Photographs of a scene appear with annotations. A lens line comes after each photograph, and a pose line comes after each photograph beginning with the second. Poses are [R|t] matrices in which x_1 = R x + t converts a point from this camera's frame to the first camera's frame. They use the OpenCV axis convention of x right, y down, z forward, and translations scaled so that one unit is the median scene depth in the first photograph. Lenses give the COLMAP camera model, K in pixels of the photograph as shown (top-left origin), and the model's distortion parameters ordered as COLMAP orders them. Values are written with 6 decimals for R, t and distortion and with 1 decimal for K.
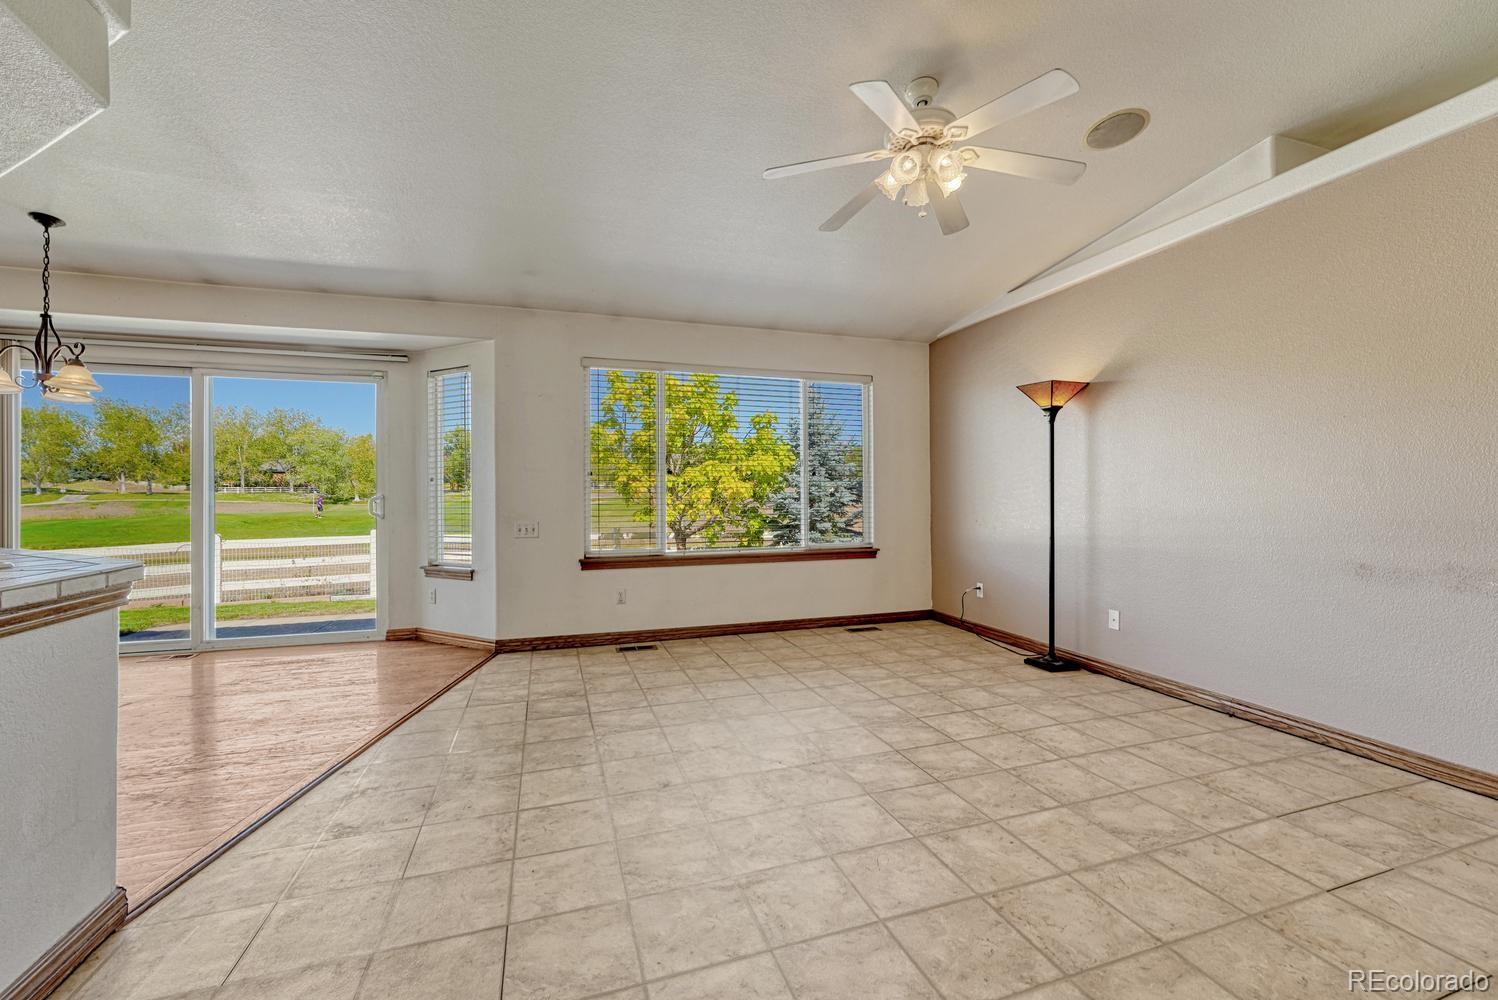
lens RADIAL K [[610.2, 0, 749.7], [0, 610.2, 493.1], [0, 0, 1]] dist [-0.010103, 0.000278]
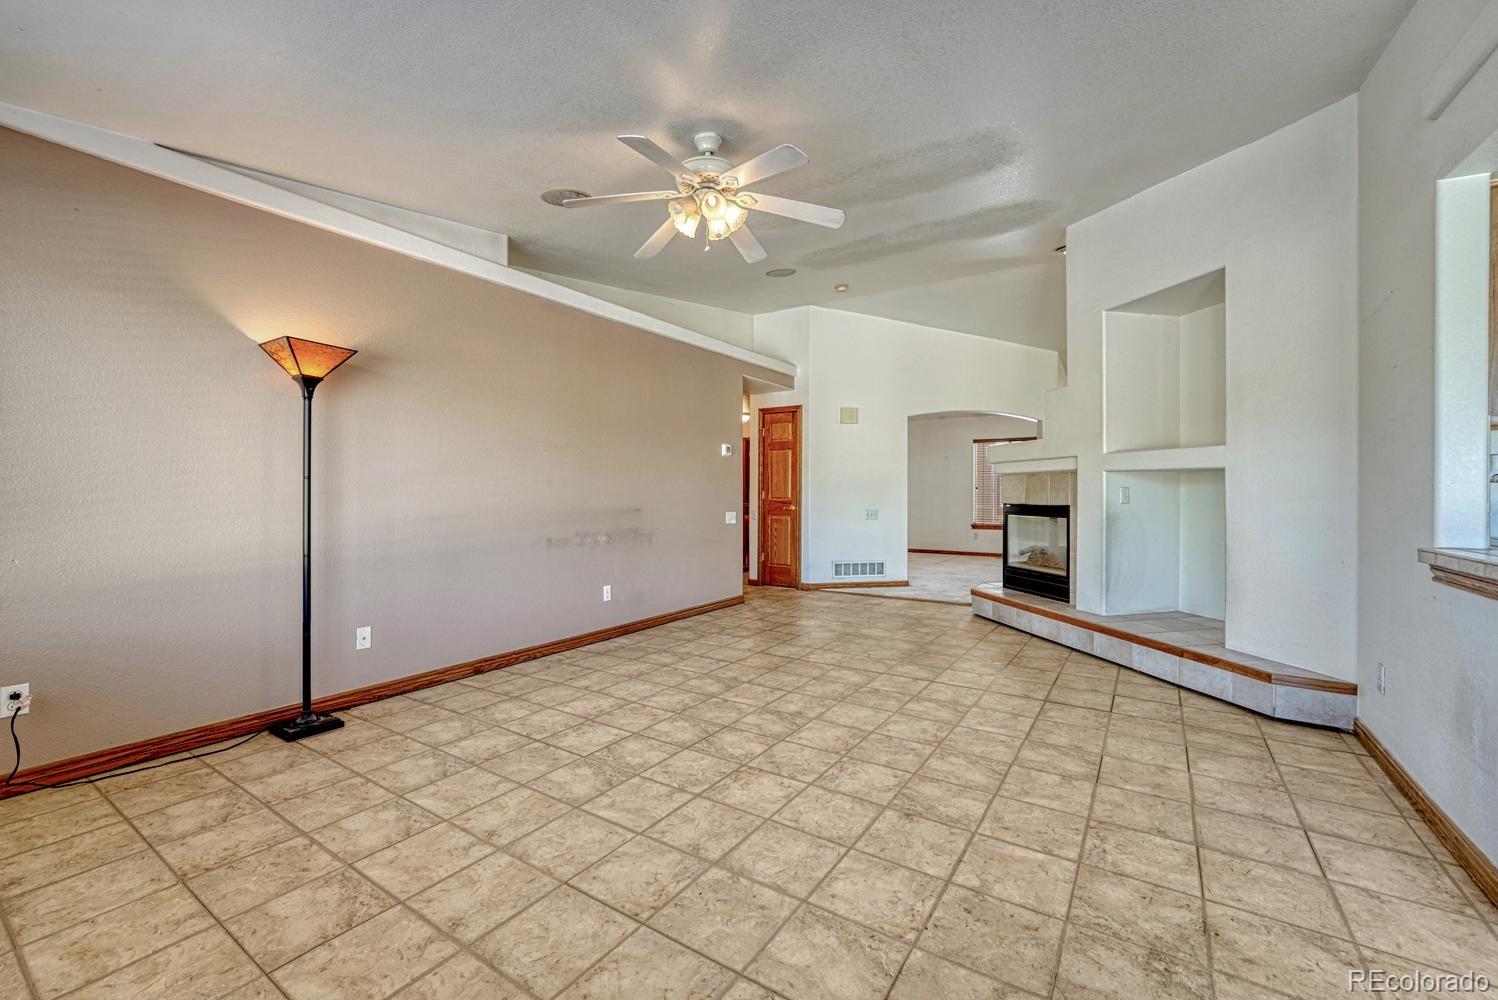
lens RADIAL K [[614.9, 0, 754.0], [0, 614.9, 498.7], [0, 0, 1]] dist [-0.009605, 0.000187]
pose [[-0.620013, -0.000449, 0.784591, -0.428016], [0.001315, 0.999998, 0.001611, 0.004275], [-0.784590, 0.002031, -0.620011, 1.048834]]
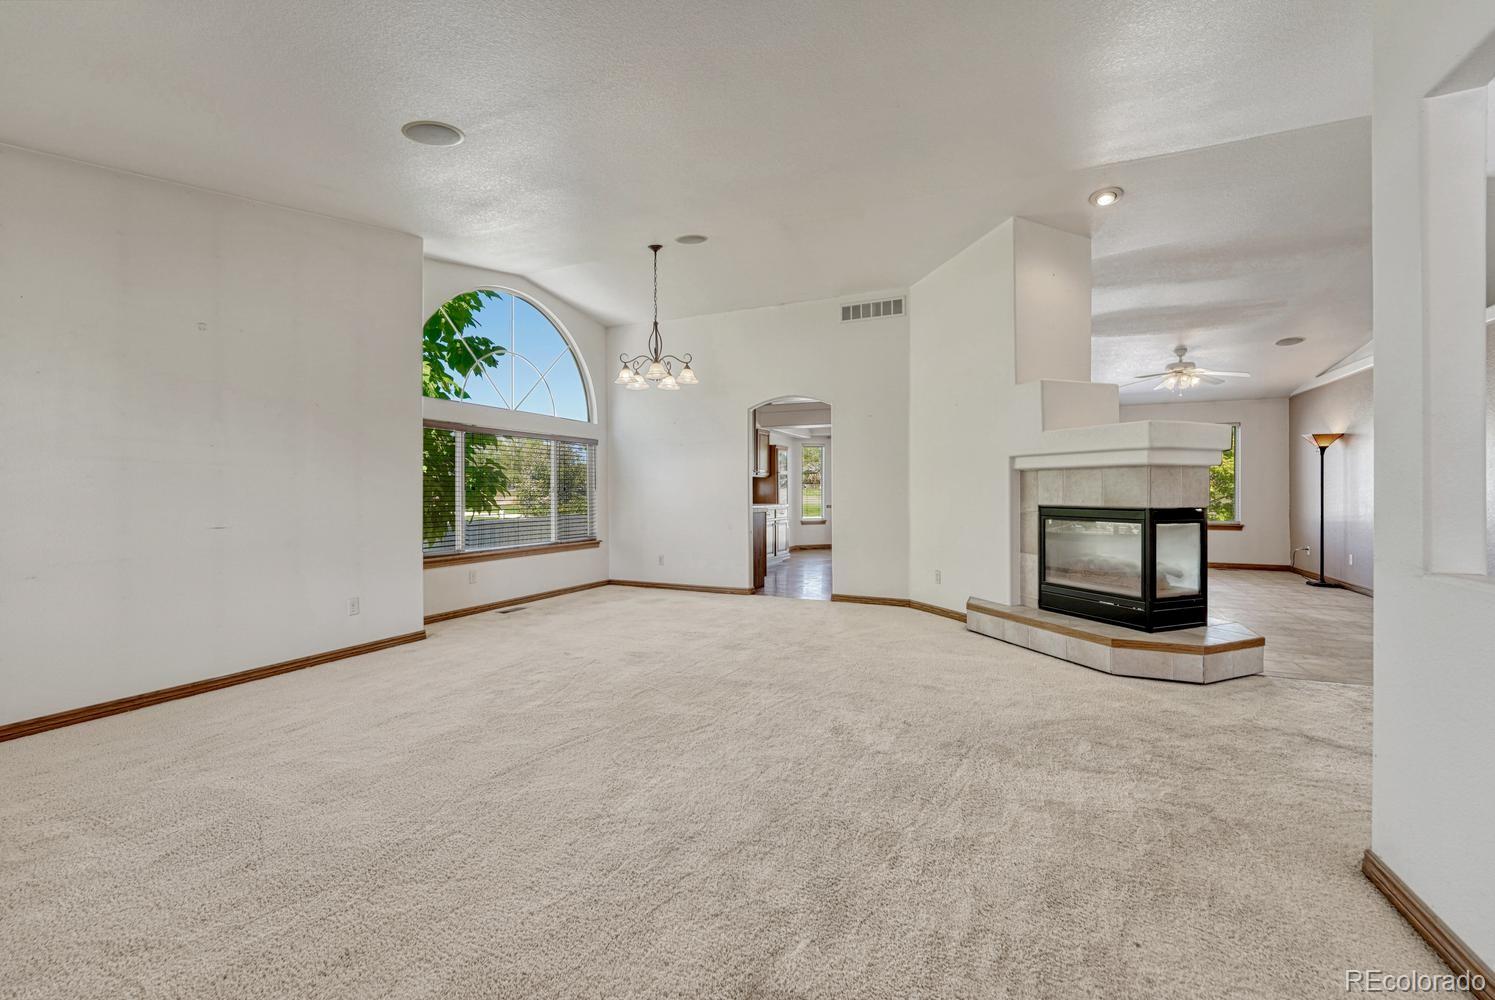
lens RADIAL K [[616.6, 0, 763.2], [0, 616.6, 494.2], [0, 0, 1]] dist [-0.001481, -0.000079]
pose [[0.745202, 0.007153, -0.666801, 0.484355], [-0.001988, 0.999962, 0.008506, -0.009188], [0.666836, -0.005013, 0.745187, -1.593200]]
